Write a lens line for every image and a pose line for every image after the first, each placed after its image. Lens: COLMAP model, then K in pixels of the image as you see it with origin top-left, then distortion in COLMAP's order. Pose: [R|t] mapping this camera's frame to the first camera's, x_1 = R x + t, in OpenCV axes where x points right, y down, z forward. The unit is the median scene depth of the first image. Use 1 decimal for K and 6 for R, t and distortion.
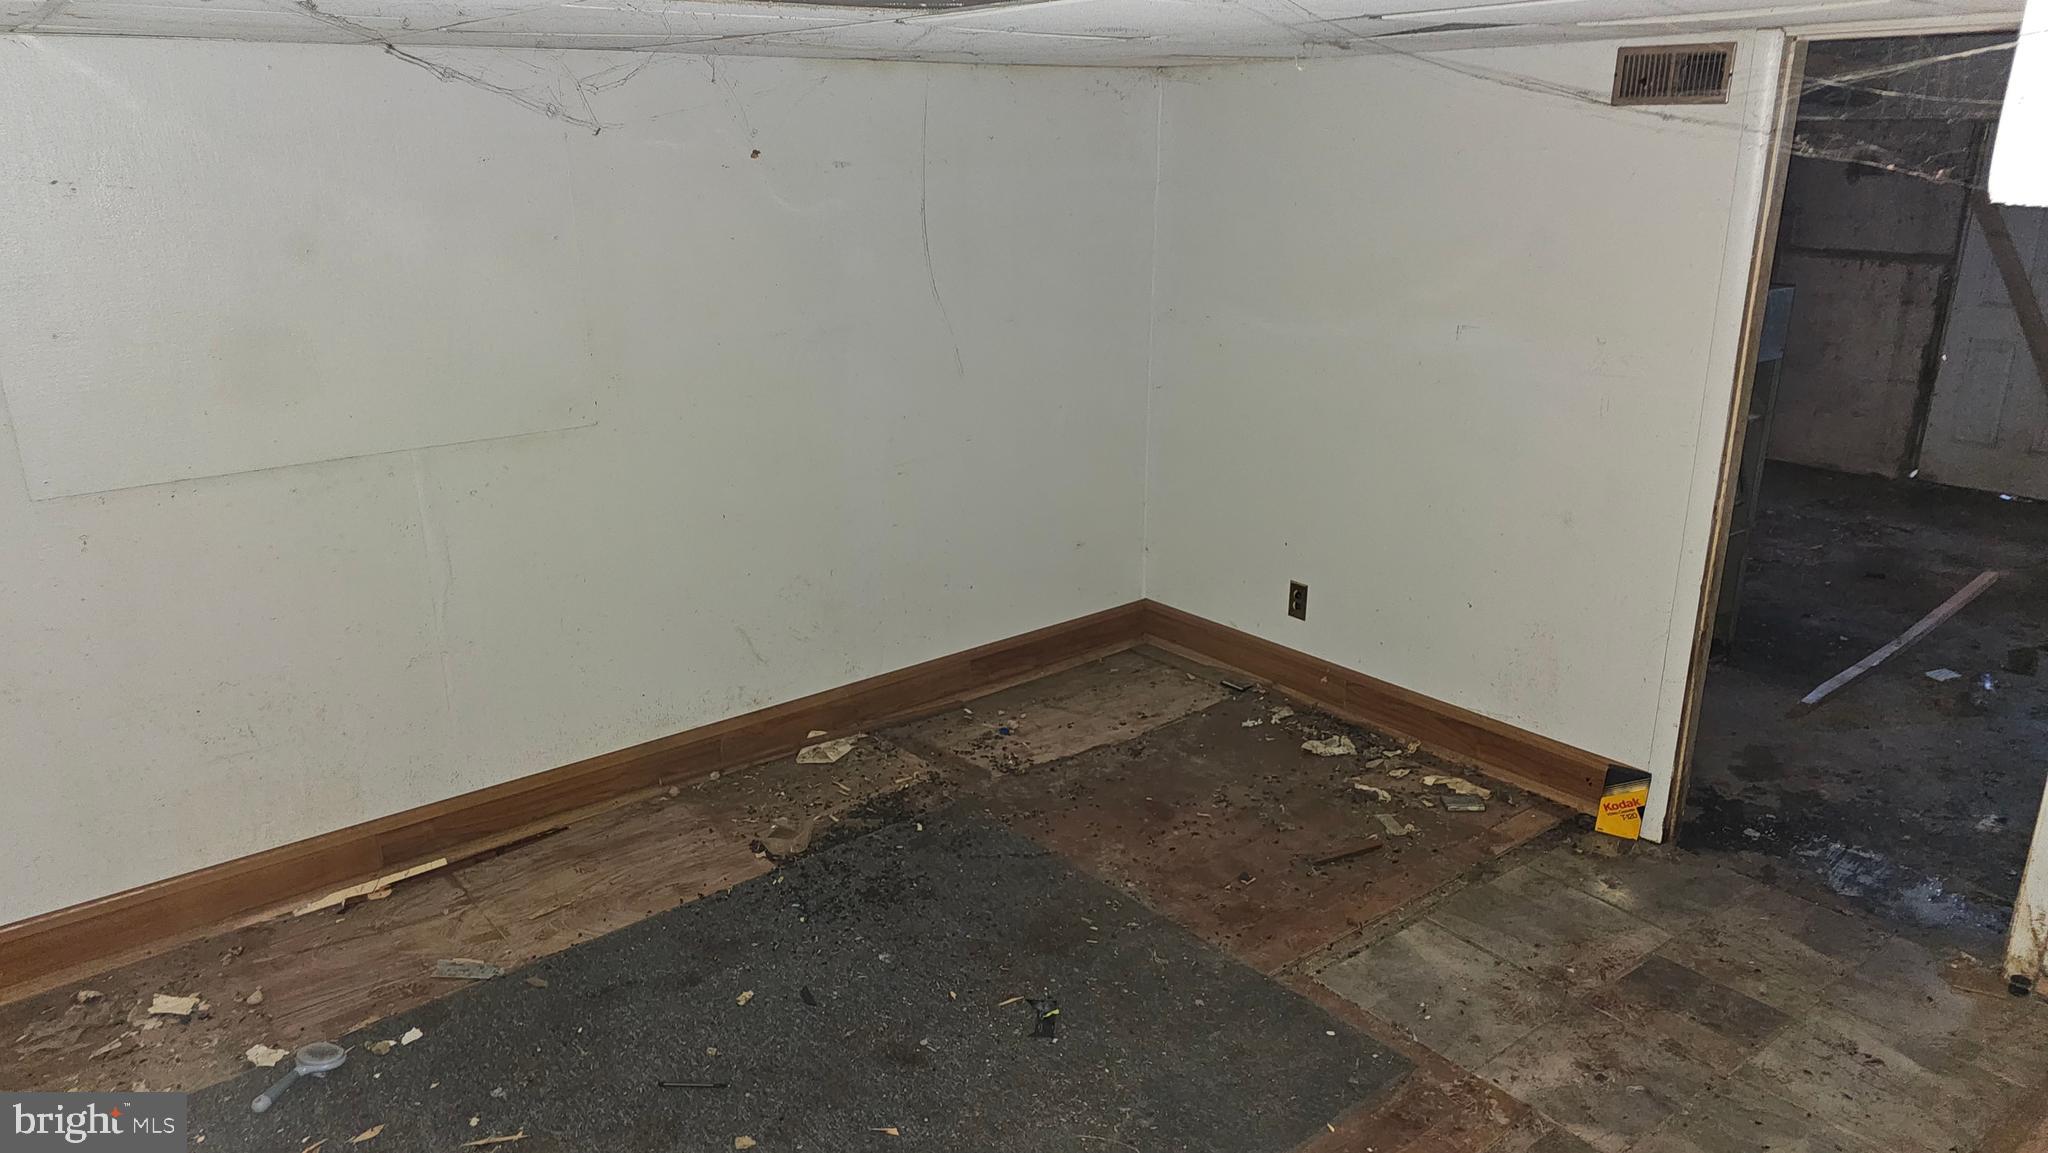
lens RADIAL K [[1364.8, 0, 1024.0], [0, 1364.8, 576.5], [0, 0, 1]] dist [0.095926, -0.096162]
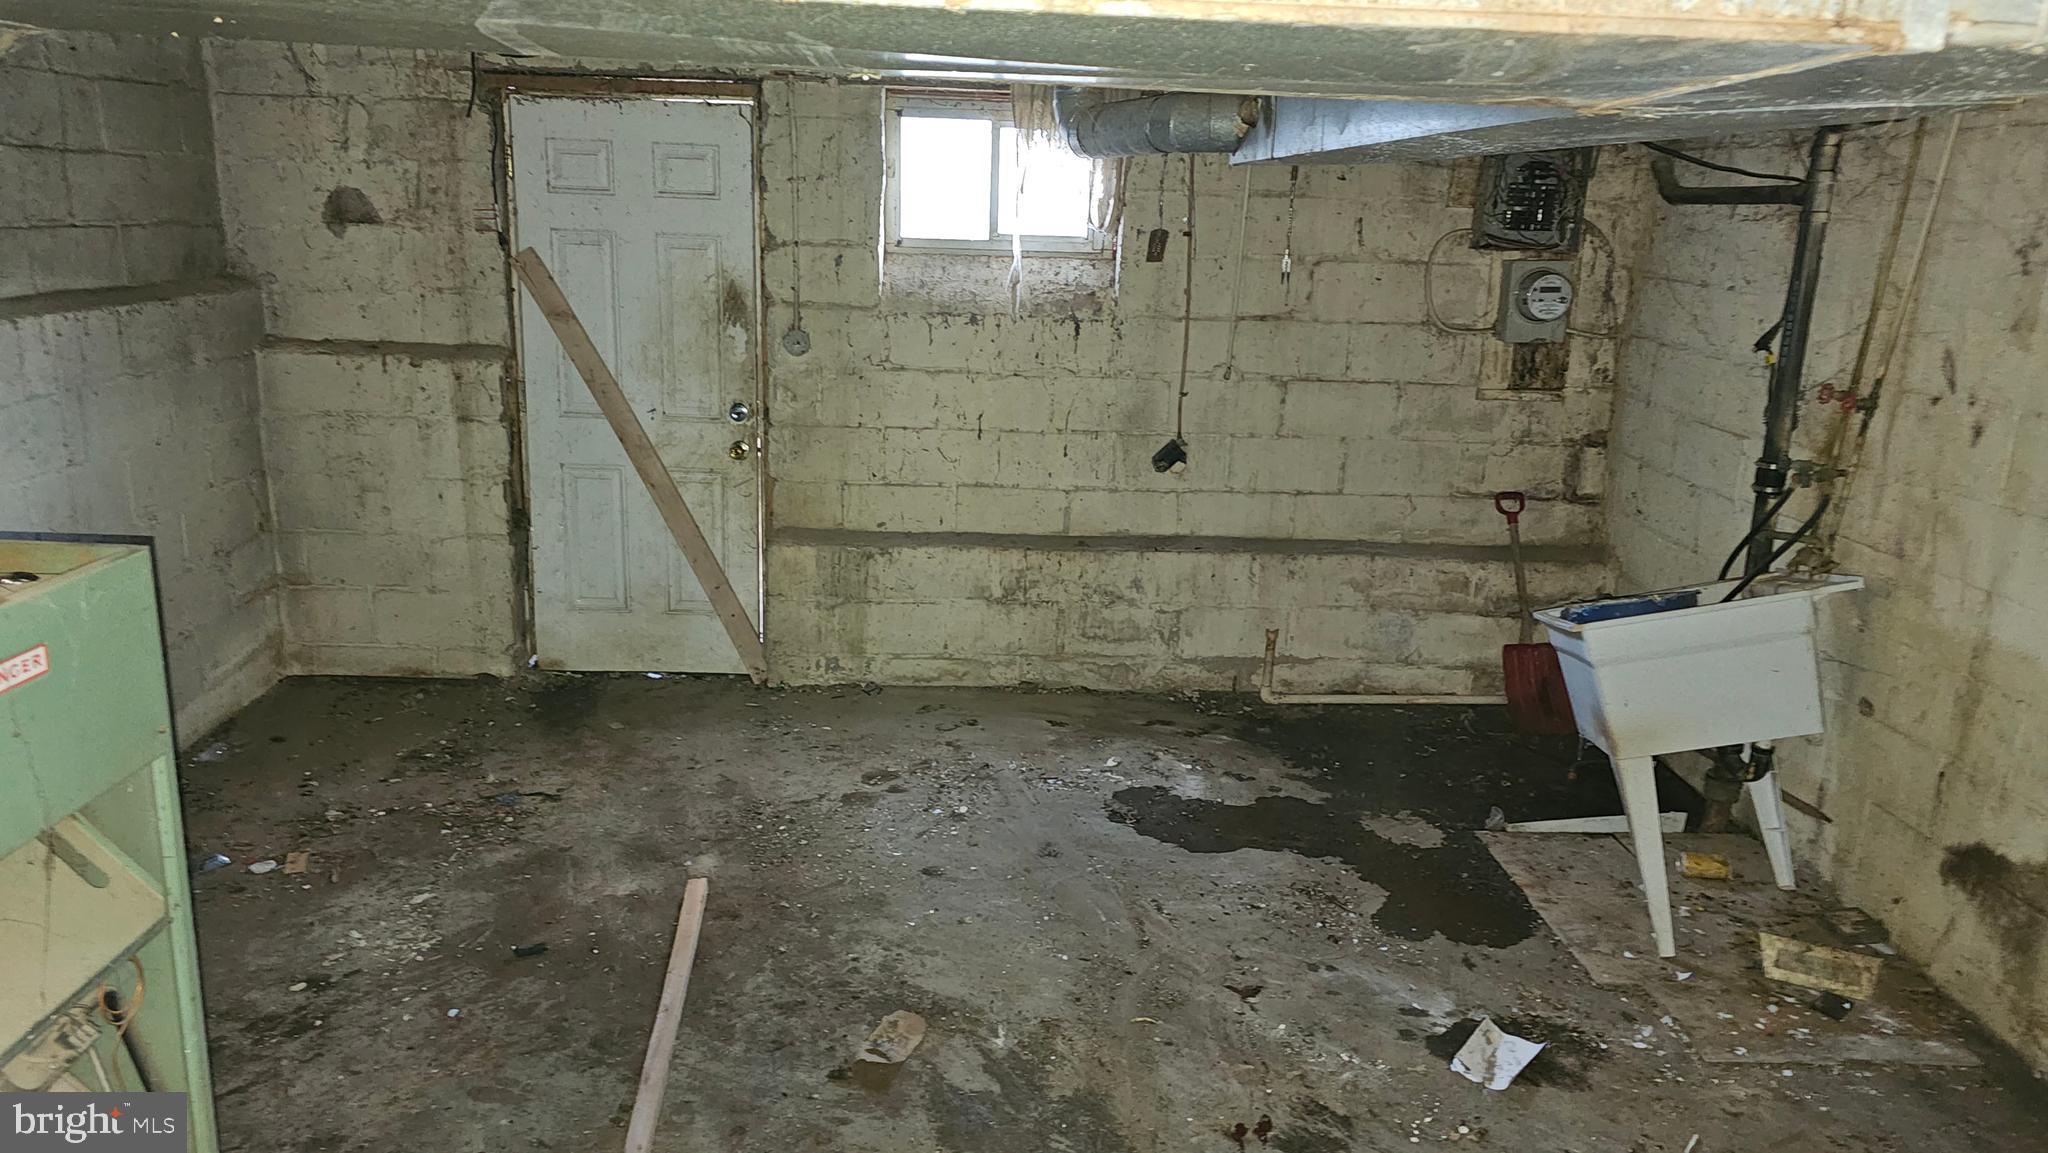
lens RADIAL K [[1382.4, 0, 1019.5], [0, 1382.4, 564.5], [0, 0, 1]] dist [0.053531, -0.002427]
pose [[0.594508, -0.176033, 0.784584, 0.488262], [0.207085, 0.976347, 0.062142, -0.217325], [-0.776966, 0.125532, 0.616900, 0.751463]]
